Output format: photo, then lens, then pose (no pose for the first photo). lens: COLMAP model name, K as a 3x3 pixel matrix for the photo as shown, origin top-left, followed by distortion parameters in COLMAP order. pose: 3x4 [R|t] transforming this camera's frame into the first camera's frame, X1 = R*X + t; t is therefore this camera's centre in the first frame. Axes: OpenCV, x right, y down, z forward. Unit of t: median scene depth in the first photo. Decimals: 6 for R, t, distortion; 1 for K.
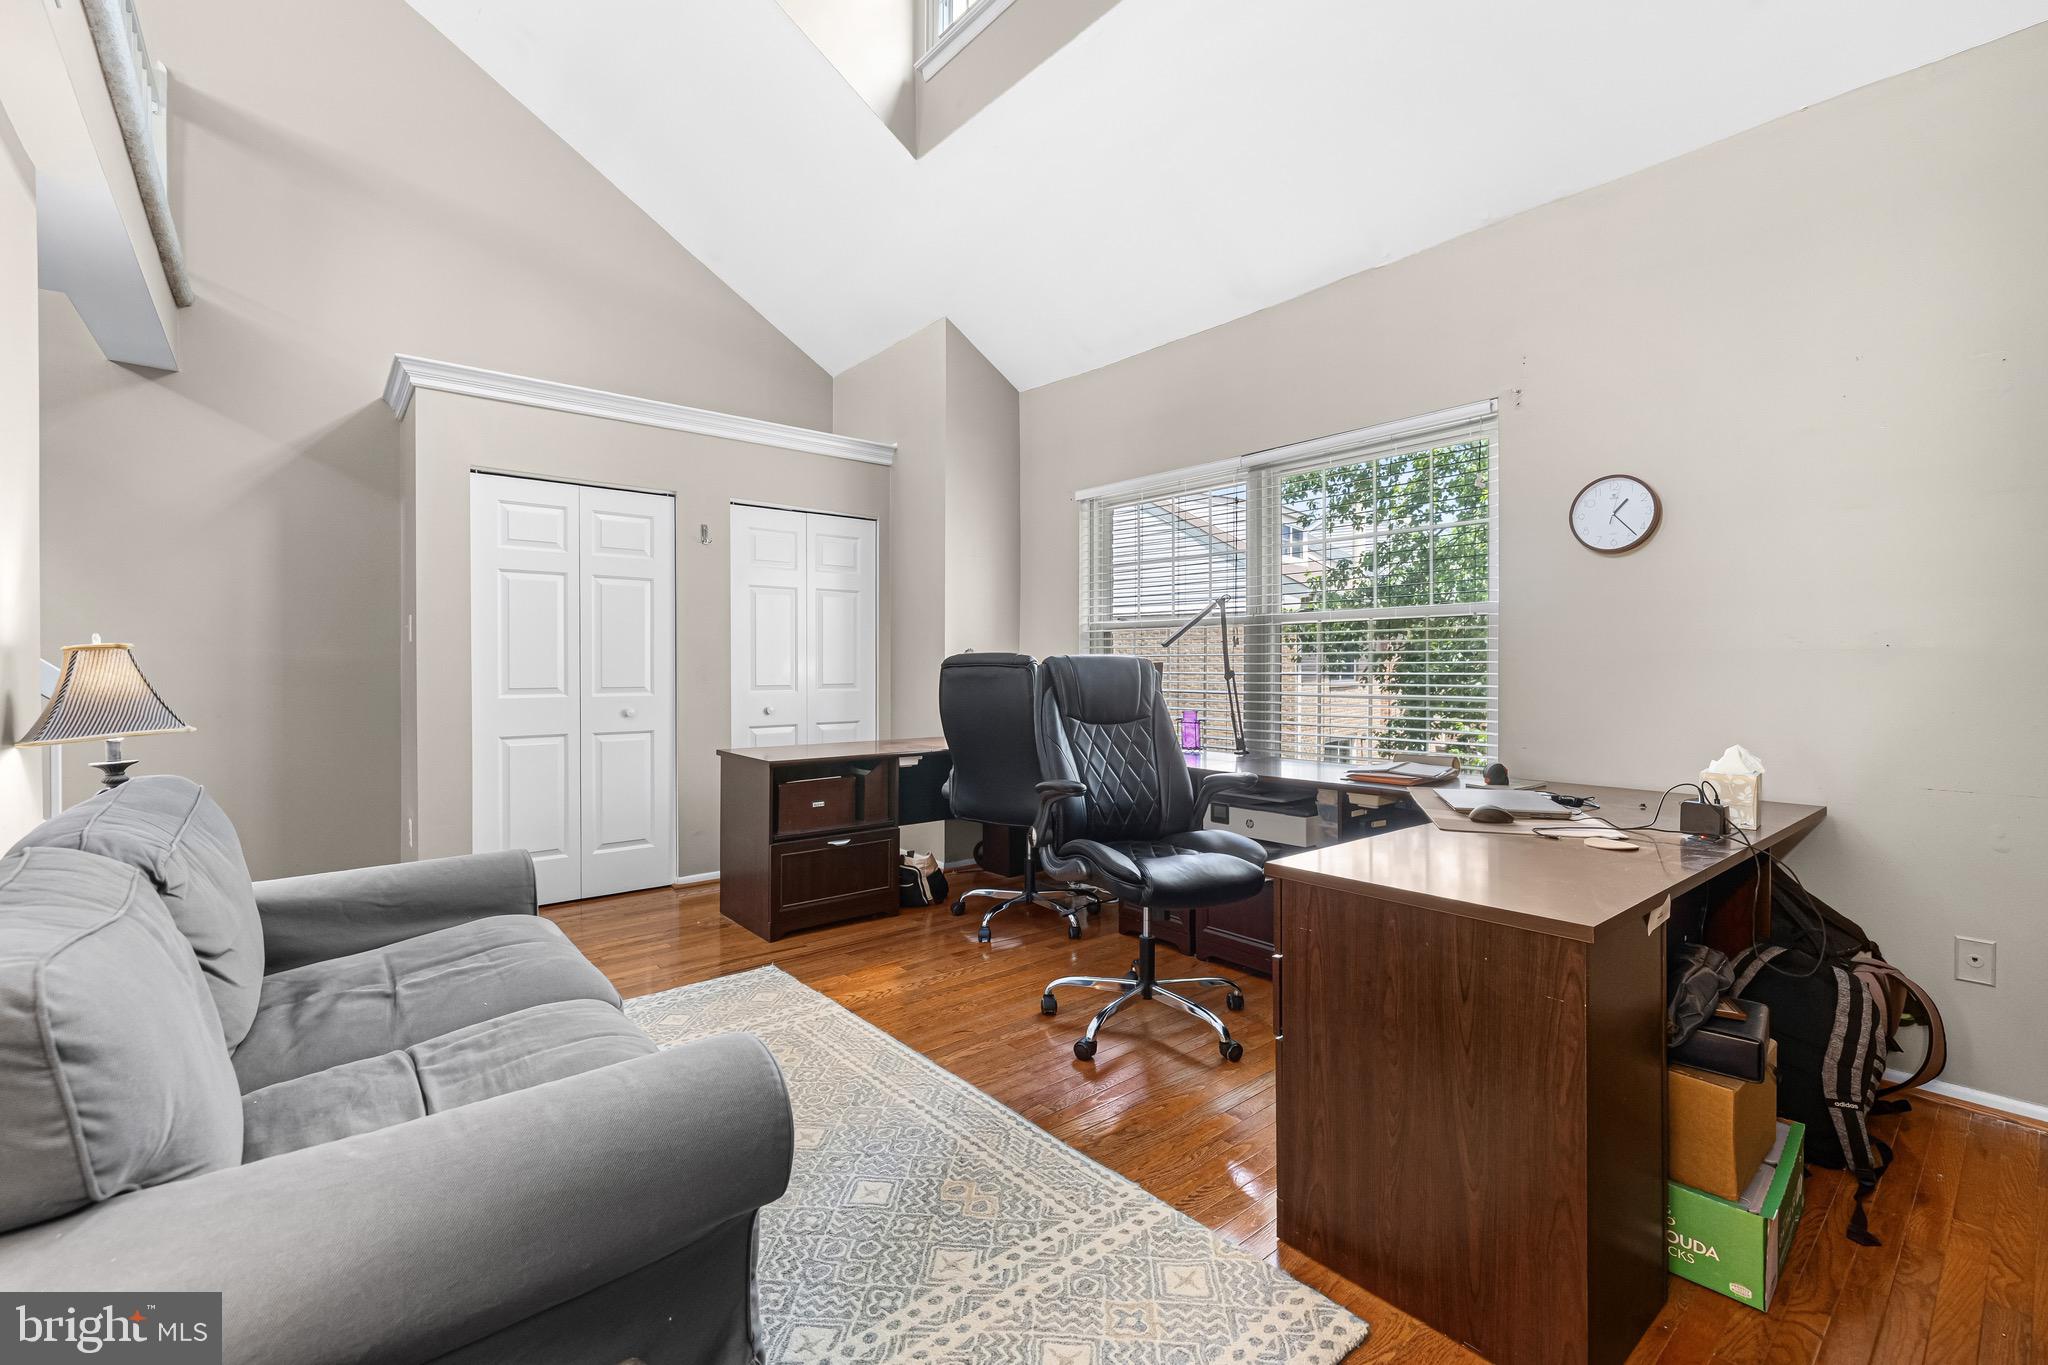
lens RADIAL K [[883.8, 0, 1025.7], [0, 883.8, 675.6], [0, 0, 1]] dist [0.000498, 0.000290]
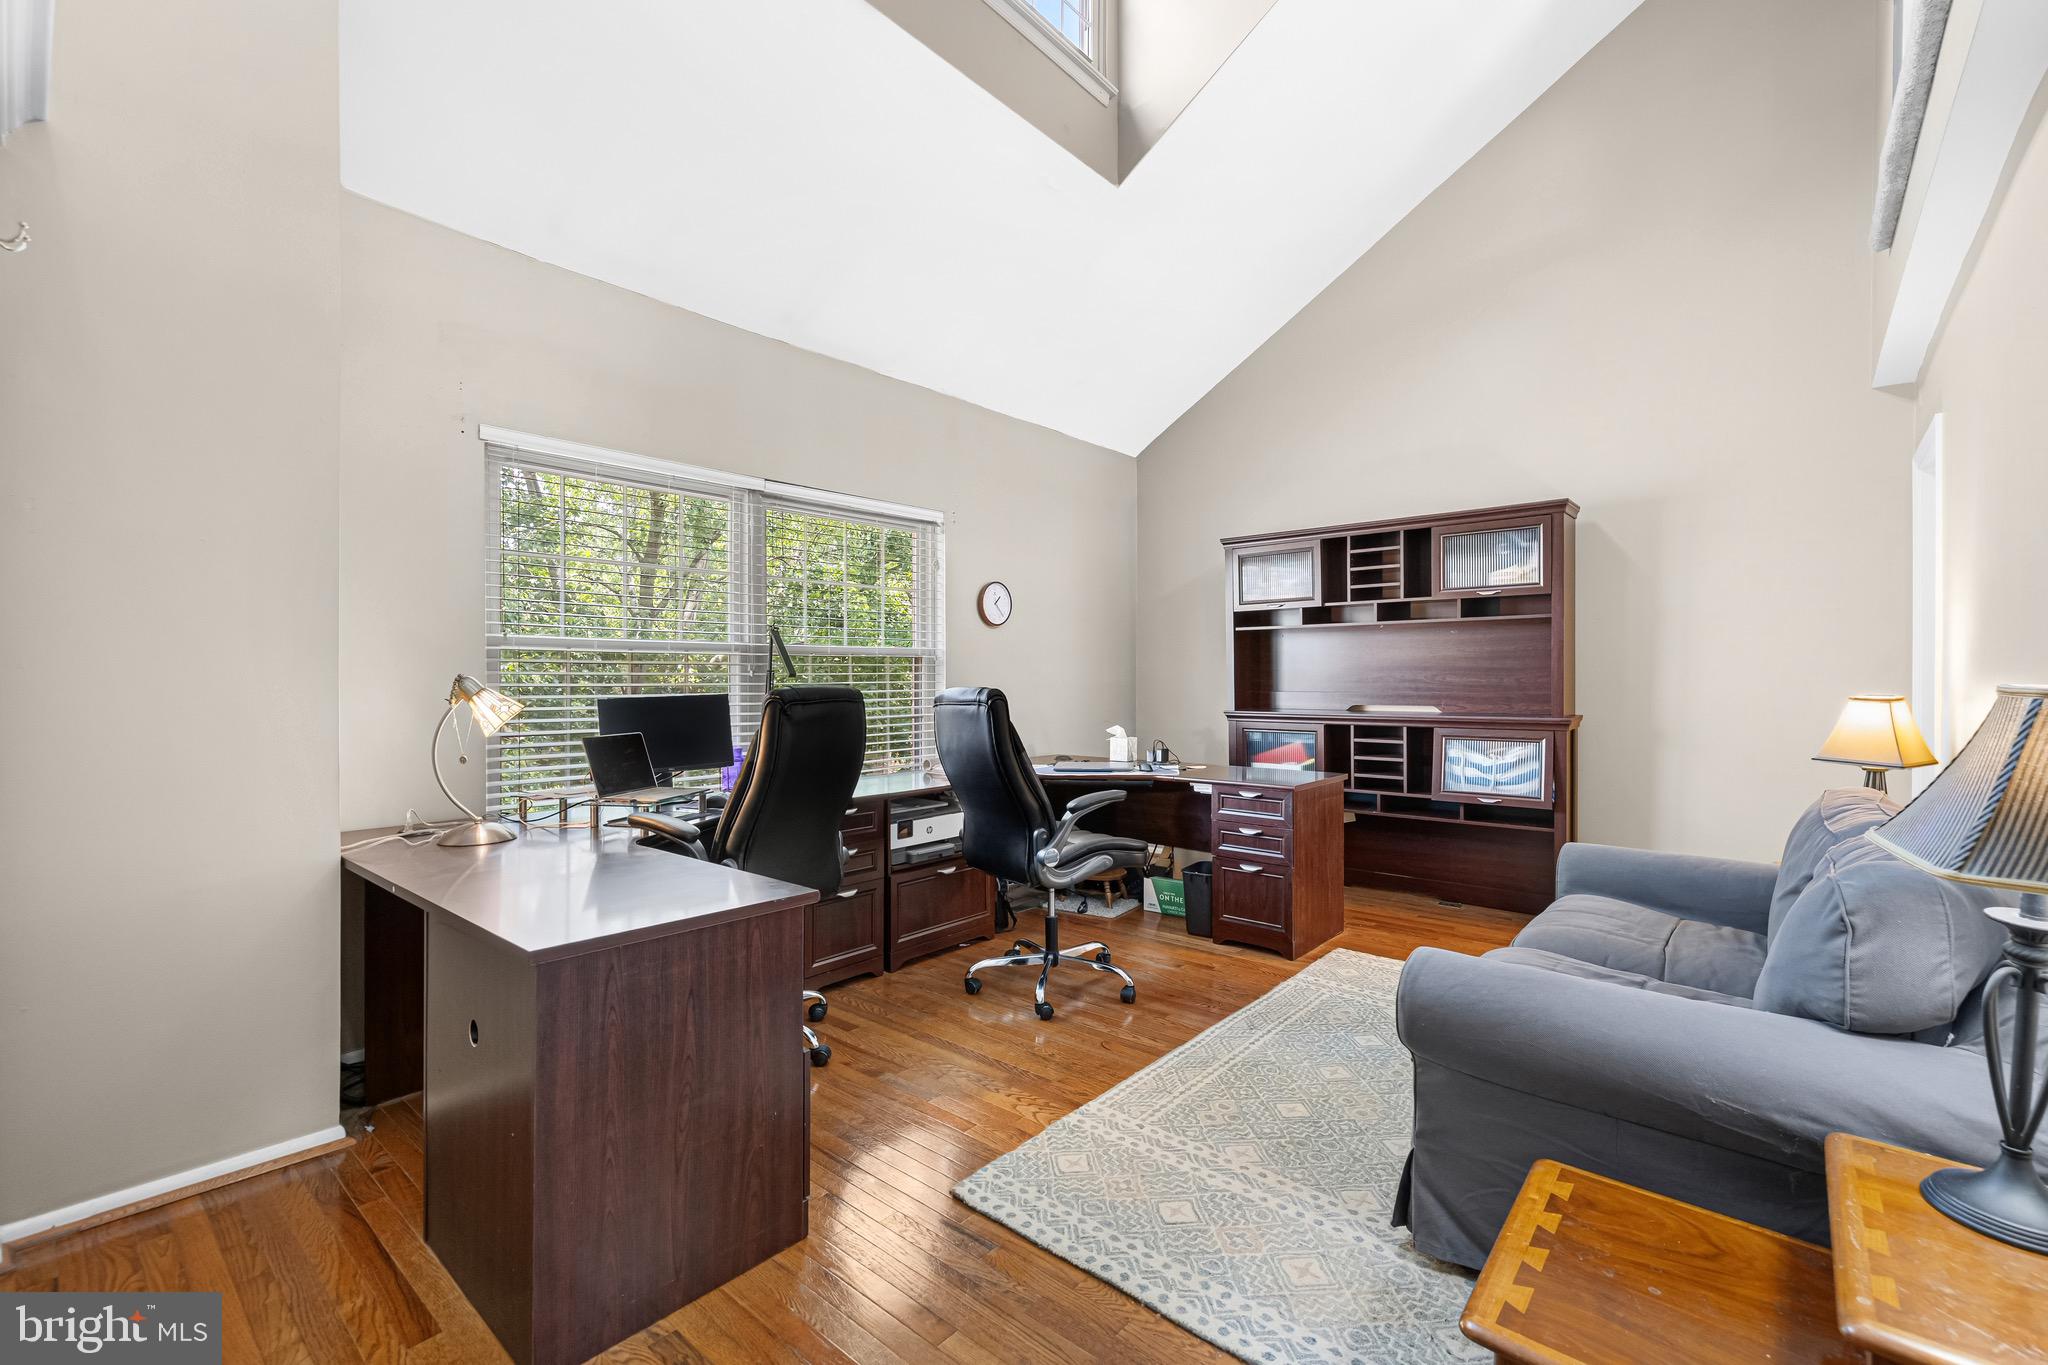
lens RADIAL K [[883.8, 0, 1025.6], [0, 883.8, 675.9], [0, 0, 1]] dist [0.000498, 0.000290]
pose [[-0.149118, -0.008374, 0.988784, -1.081348], [0.014813, 0.999833, 0.010701, -0.056474], [-0.988708, 0.016243, -0.148969, 1.213647]]
